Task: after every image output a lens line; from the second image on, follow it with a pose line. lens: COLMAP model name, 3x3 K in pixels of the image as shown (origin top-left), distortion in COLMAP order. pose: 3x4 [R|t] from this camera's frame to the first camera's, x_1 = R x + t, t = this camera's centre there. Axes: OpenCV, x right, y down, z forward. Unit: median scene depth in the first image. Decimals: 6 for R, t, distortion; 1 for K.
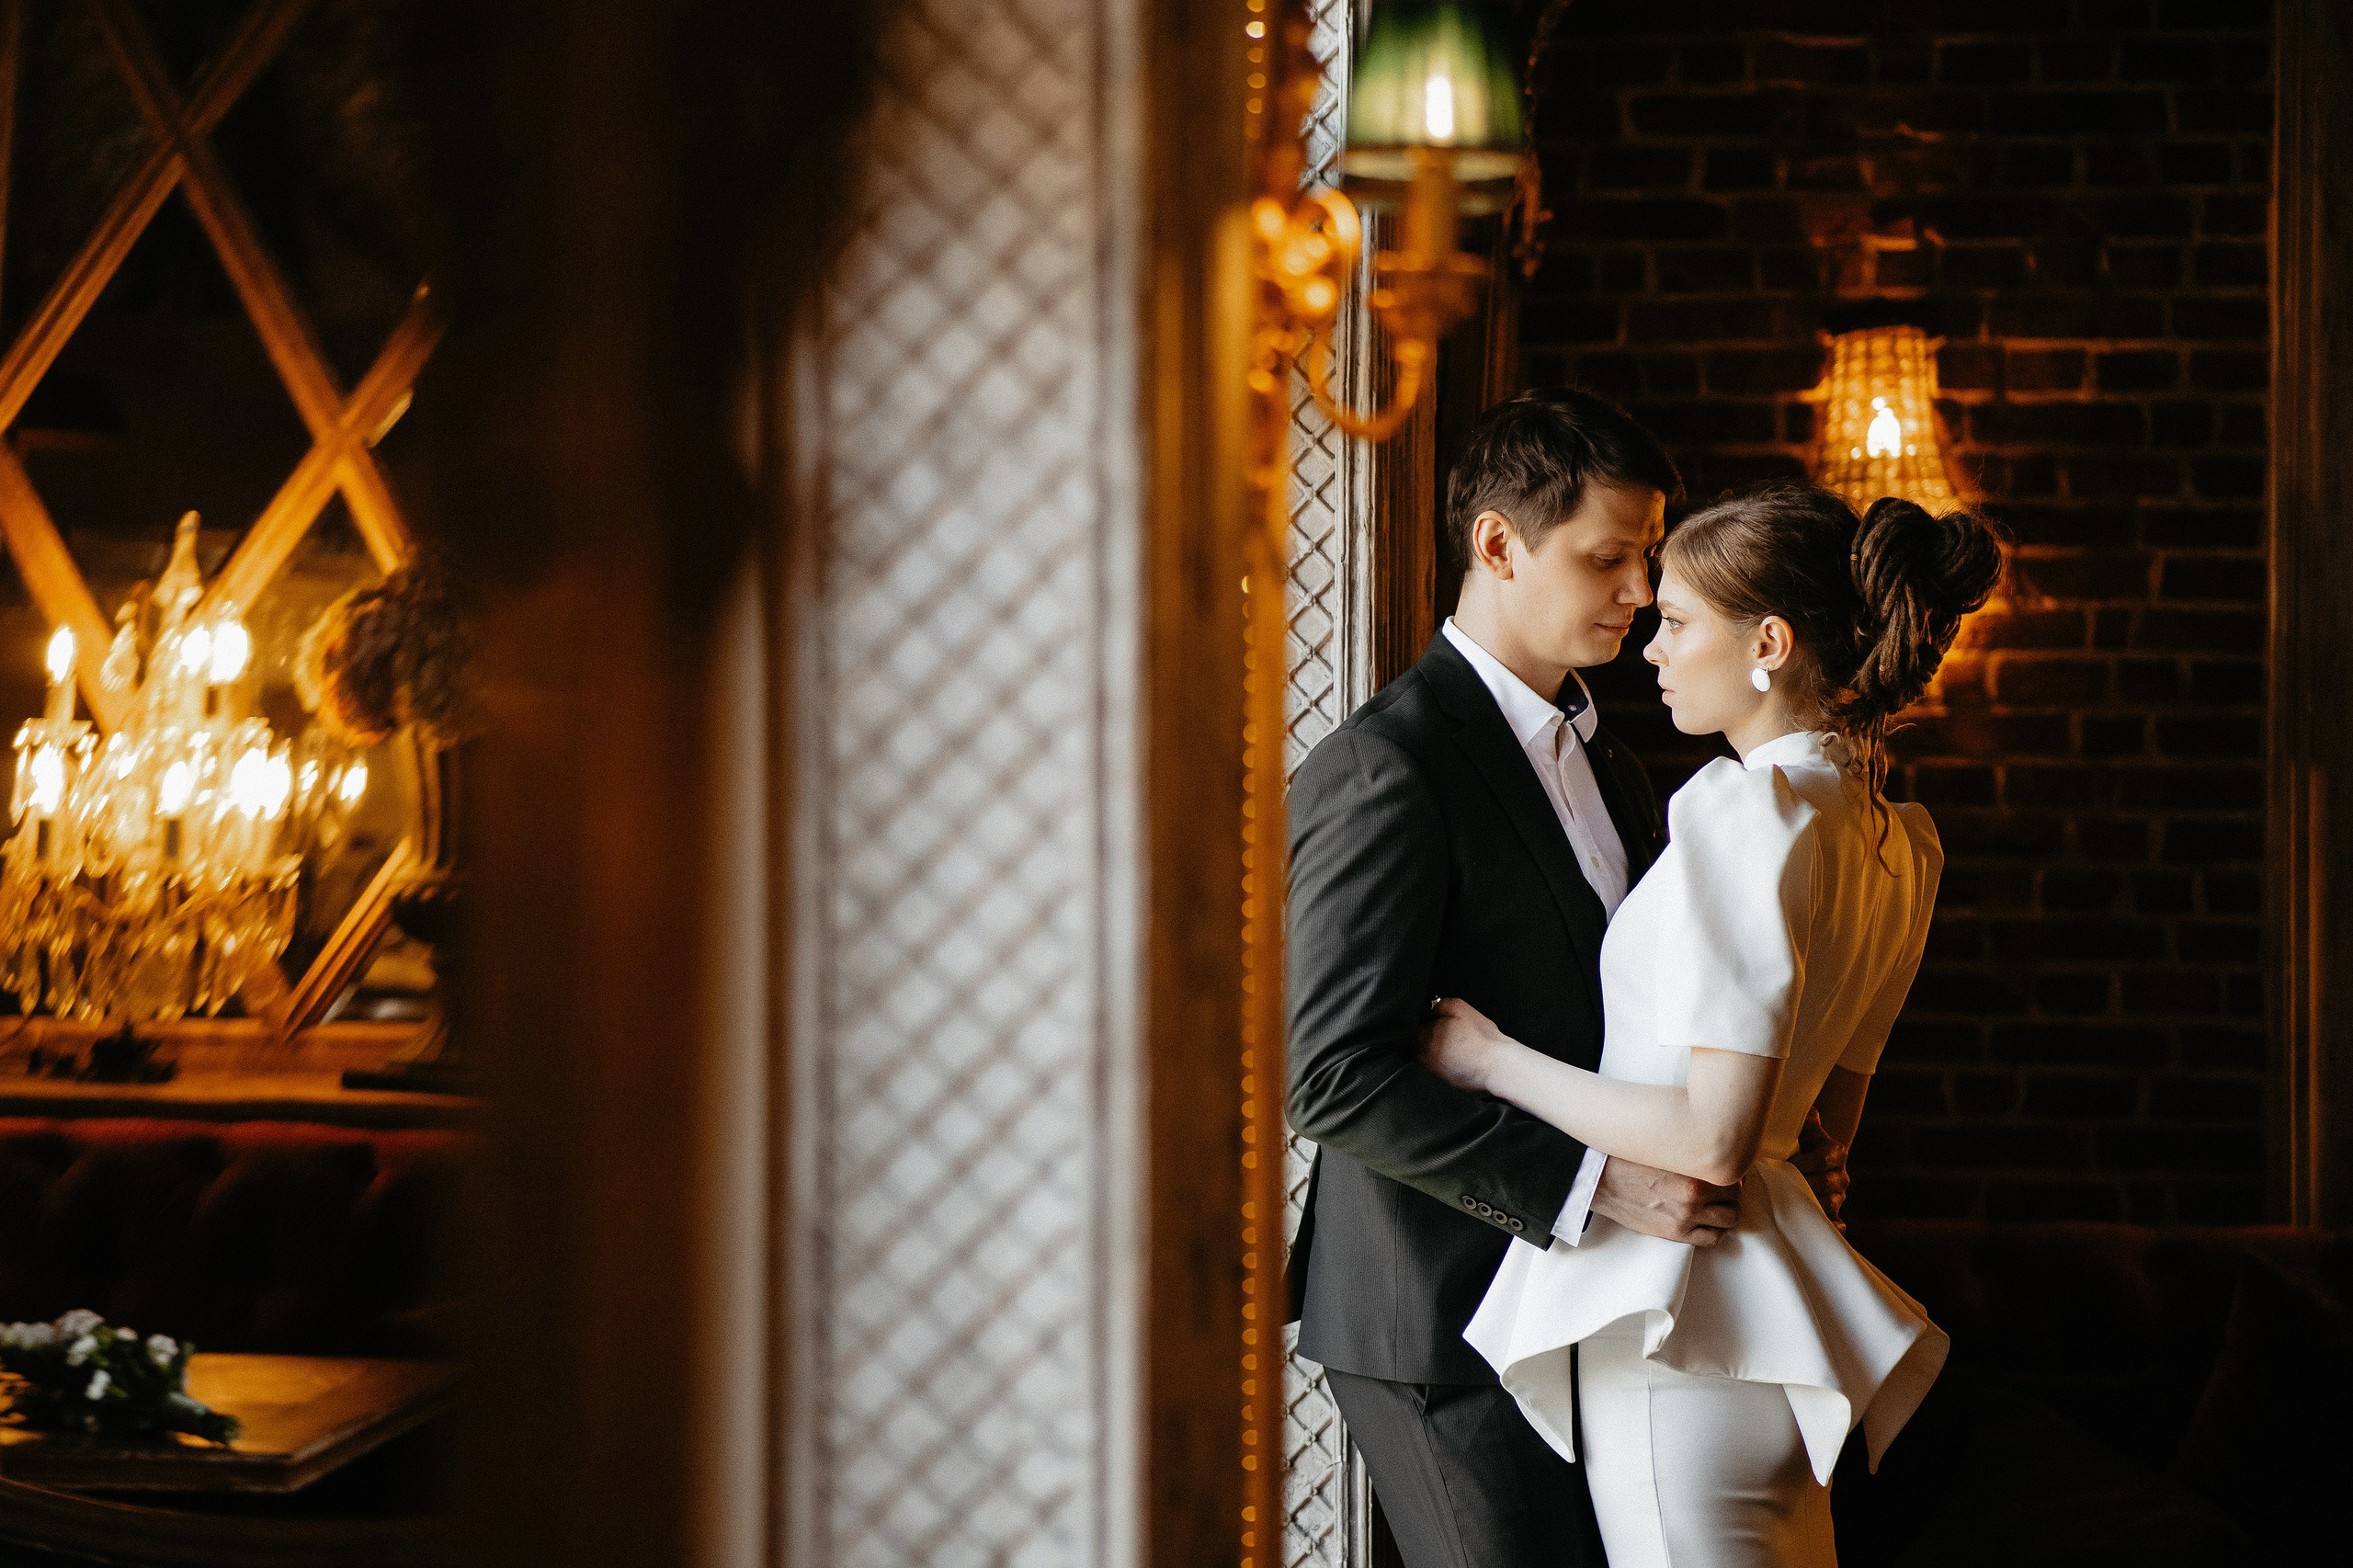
lens RADIAL K [[5609.9, 0, 1172.0], [0, 5609.9, 761.8], [0, 0, 1]] dist [0.375333, 0.000000]
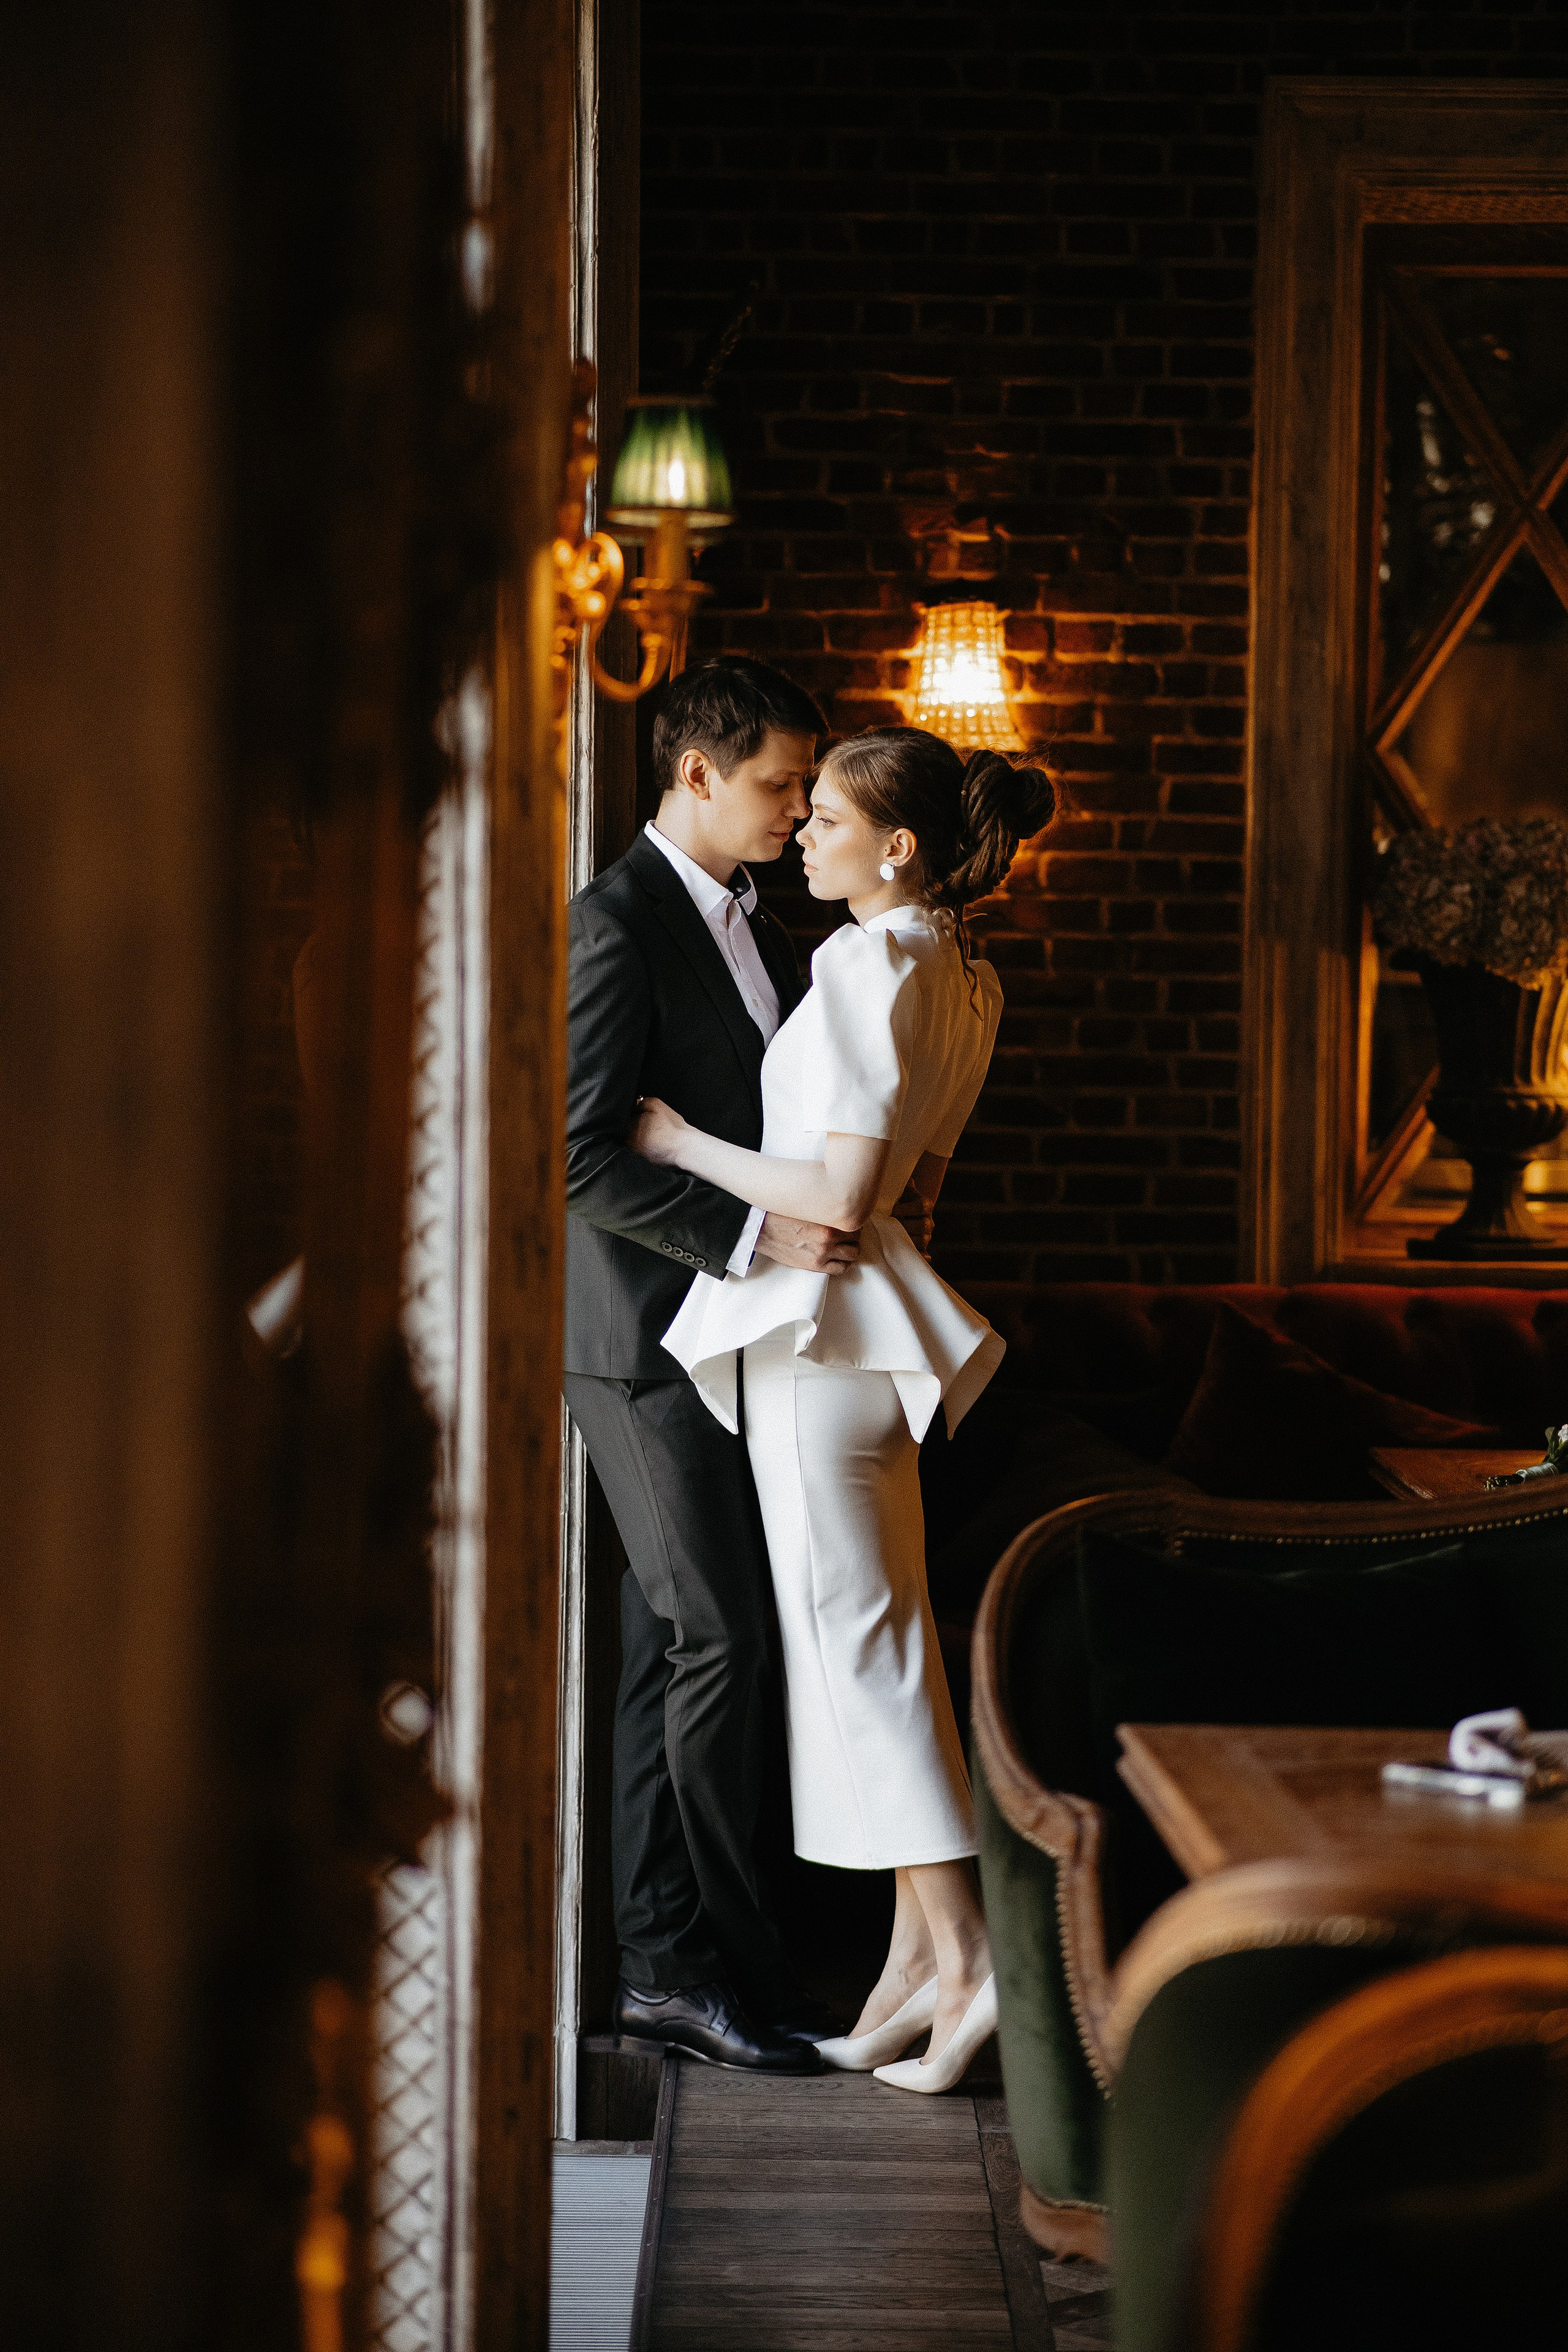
lens RADIAL K [[5607.6, 0, 779.2], [0, 5607.6, 1190.4], [0, 0, 1]] dist [0.375333, 0.000000]
pose [[0.995363, 0.003399, 0.096129, -0.049715], [-0.007384, 0.999126, 0.041132, 0.007106], [-0.095906, -0.041651, 0.994519, -0.355640]]
